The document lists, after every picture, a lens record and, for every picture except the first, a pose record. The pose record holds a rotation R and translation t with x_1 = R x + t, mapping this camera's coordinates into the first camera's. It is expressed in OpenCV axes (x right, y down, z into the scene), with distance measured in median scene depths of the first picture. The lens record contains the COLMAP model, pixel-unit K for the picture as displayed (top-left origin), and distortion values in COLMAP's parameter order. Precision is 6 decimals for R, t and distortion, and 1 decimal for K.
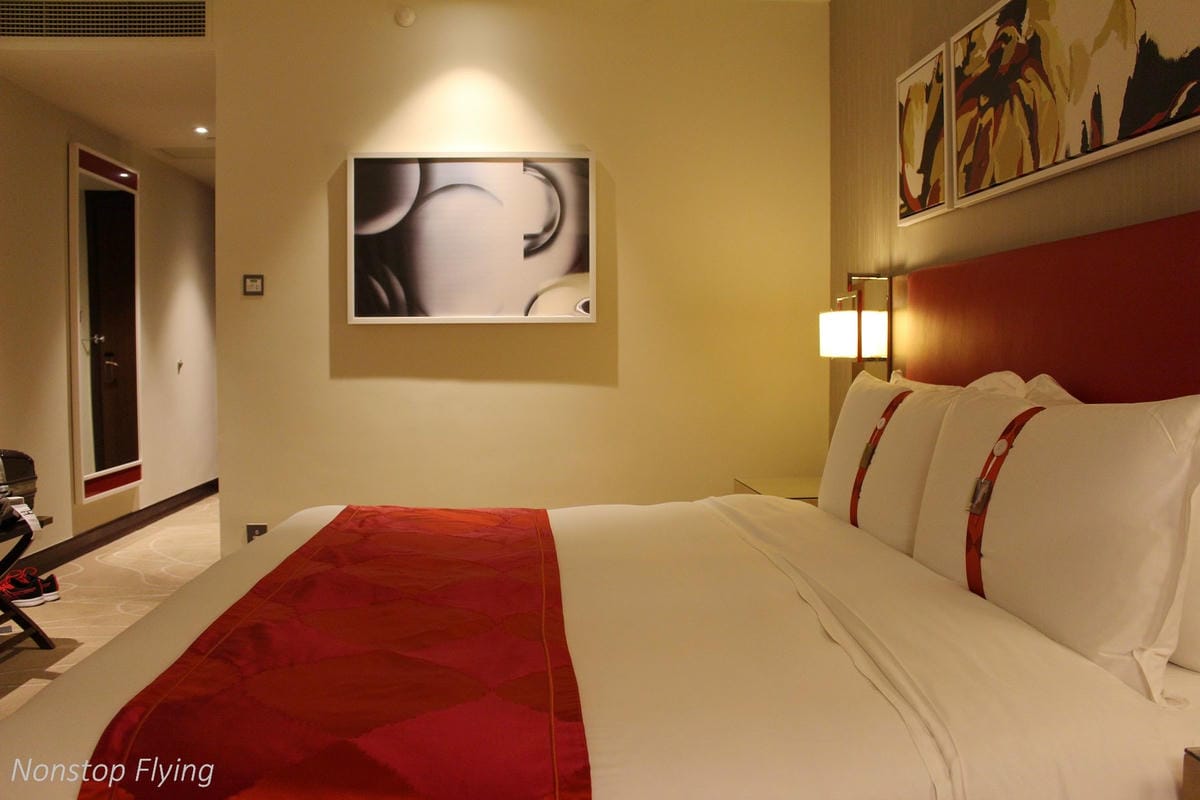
lens RADIAL K [[998.9, 0, 599.1], [0, 998.9, 387.2], [0, 0, 1]] dist [-0.156491, 0.132547]
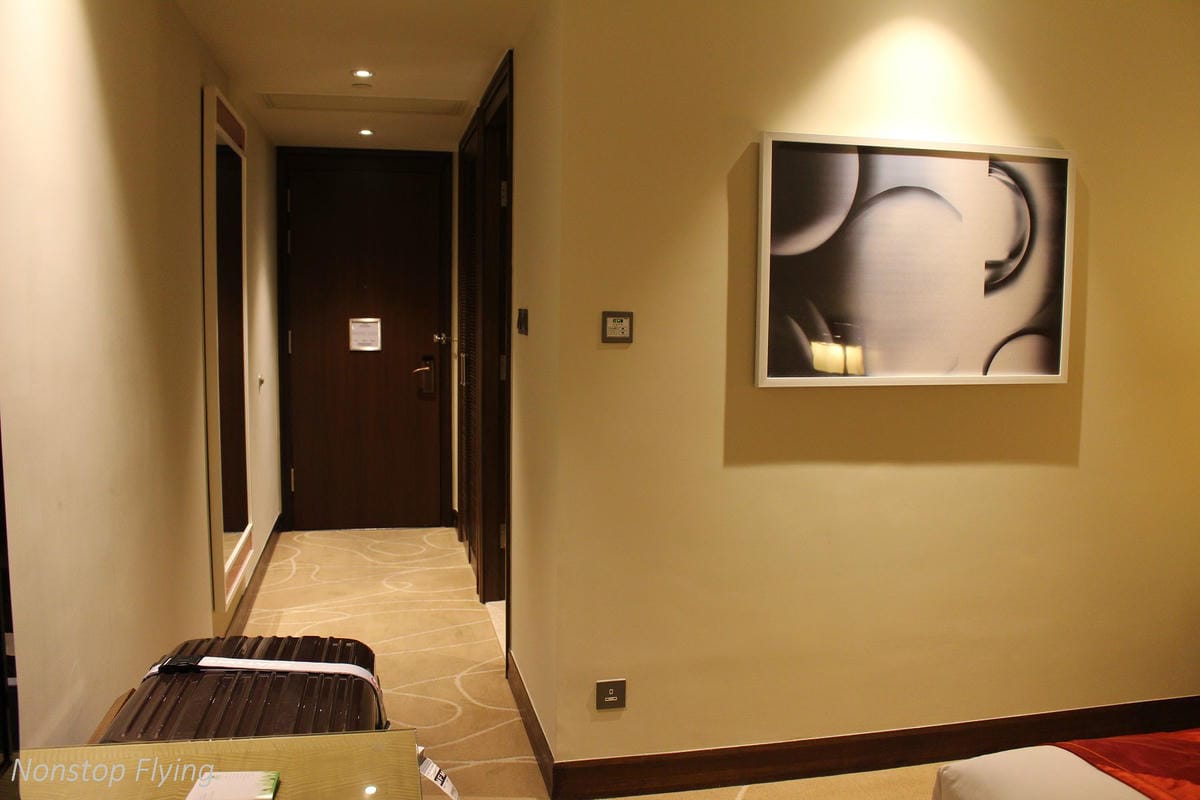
lens RADIAL K [[998.9, 0, 599.1], [0, 998.9, 387.2], [0, 0, 1]] dist [-0.156491, 0.132547]
pose [[0.989815, -0.000136, 0.142357, -0.455081], [-0.007147, 0.998691, 0.050646, -0.096882], [-0.142178, -0.051148, 0.988519, 0.338499]]
